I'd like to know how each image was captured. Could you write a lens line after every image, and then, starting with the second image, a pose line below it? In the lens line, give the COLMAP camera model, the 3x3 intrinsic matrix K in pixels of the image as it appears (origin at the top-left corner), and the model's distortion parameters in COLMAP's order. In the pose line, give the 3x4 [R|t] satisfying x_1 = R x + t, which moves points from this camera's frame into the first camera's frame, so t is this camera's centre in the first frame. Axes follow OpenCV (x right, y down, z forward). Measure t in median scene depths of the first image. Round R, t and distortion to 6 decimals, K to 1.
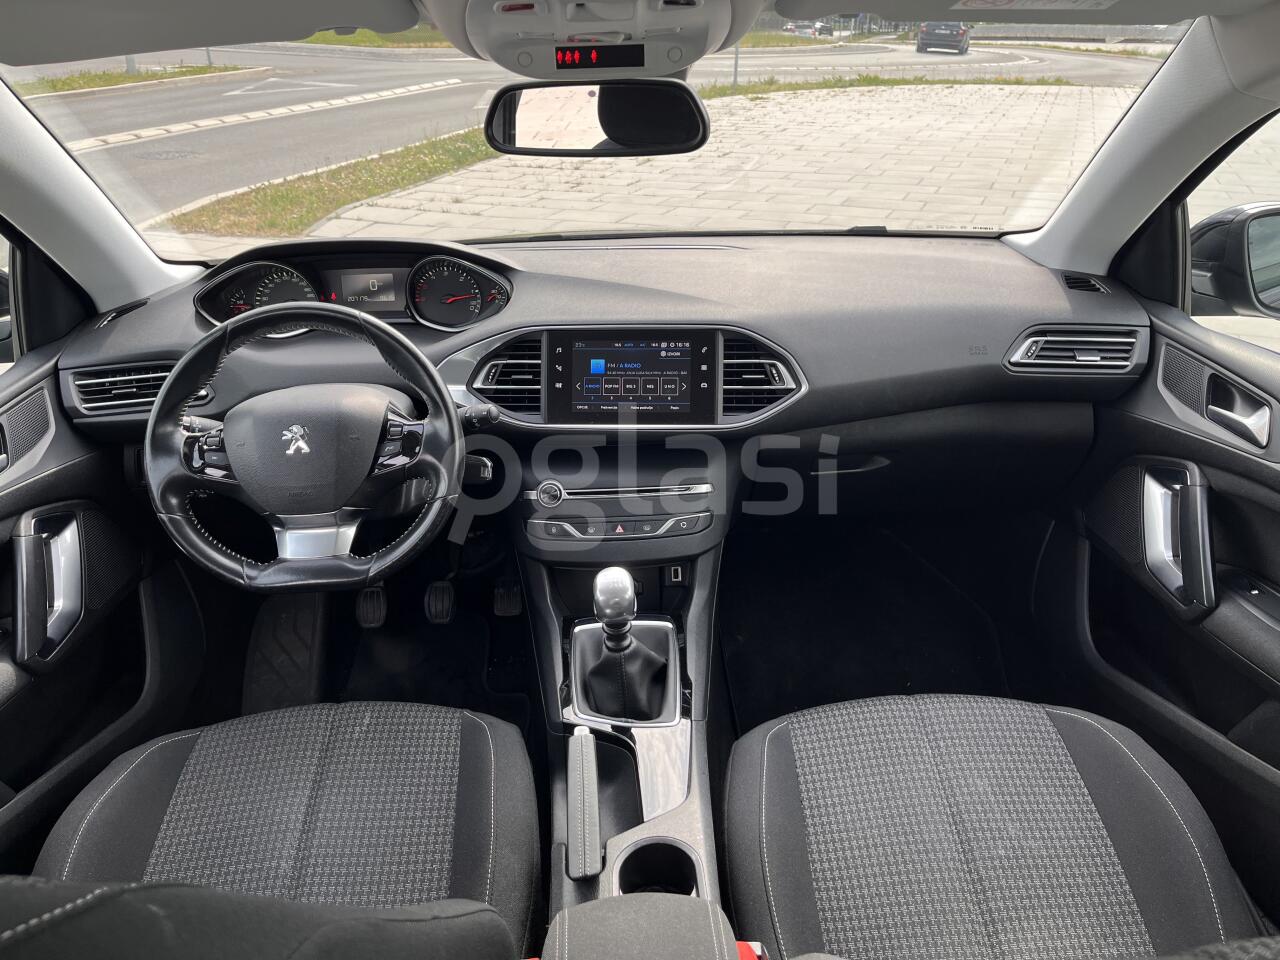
lens RADIAL K [[979.4, 0, 643.5], [0, 979.4, 476.7], [0, 0, 1]] dist [0.059204, -0.086737]
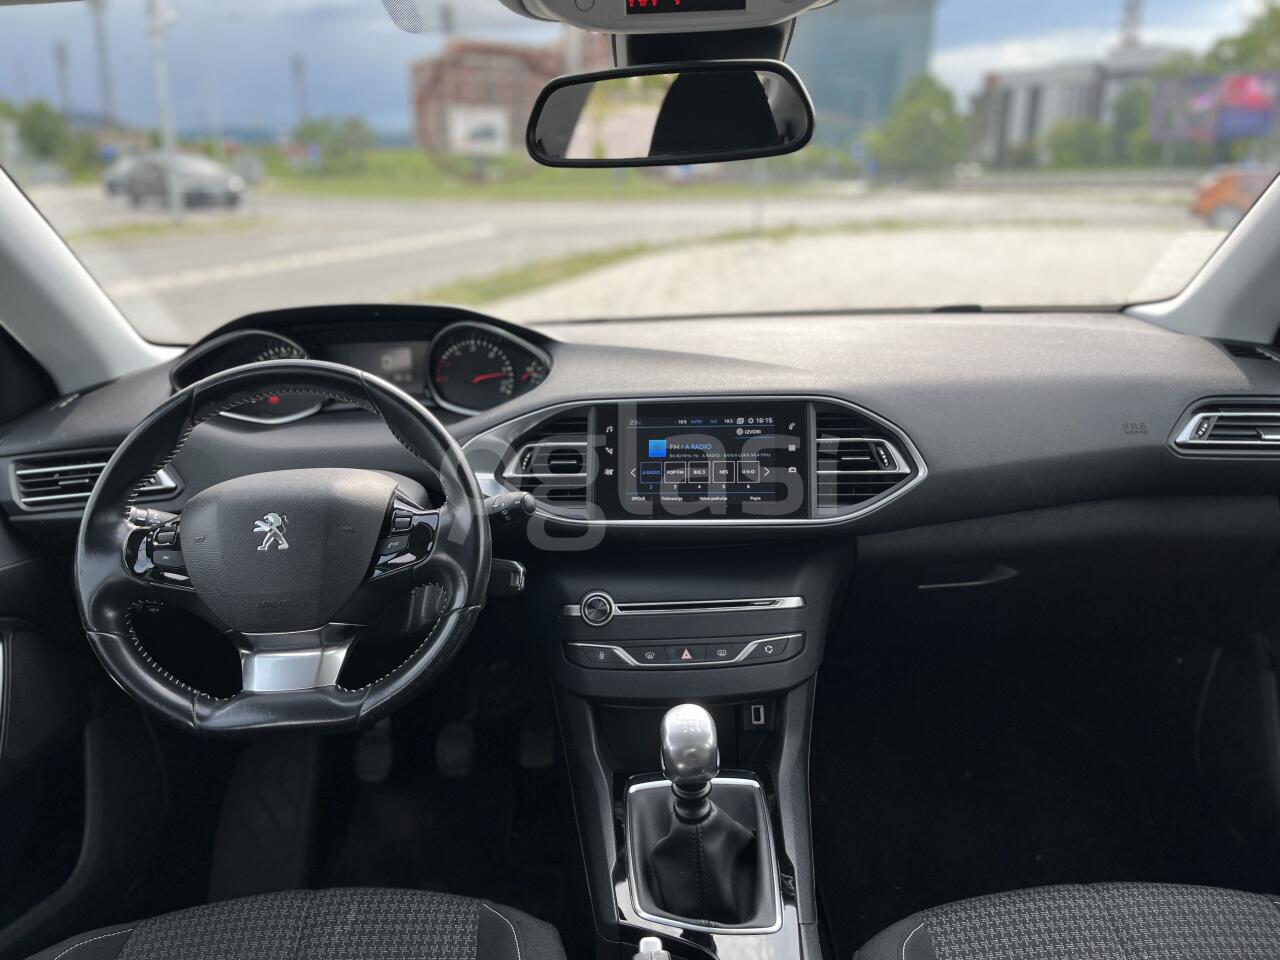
lens RADIAL K [[979.4, 0, 638.1], [0, 979.4, 480.8], [0, 0, 1]] dist [0.059204, -0.086737]
pose [[0.999547, -0.004632, -0.029745, -0.039980], [0.000593, 0.990931, -0.134370, 0.021932], [0.030097, 0.134291, 0.990485, 0.213867]]
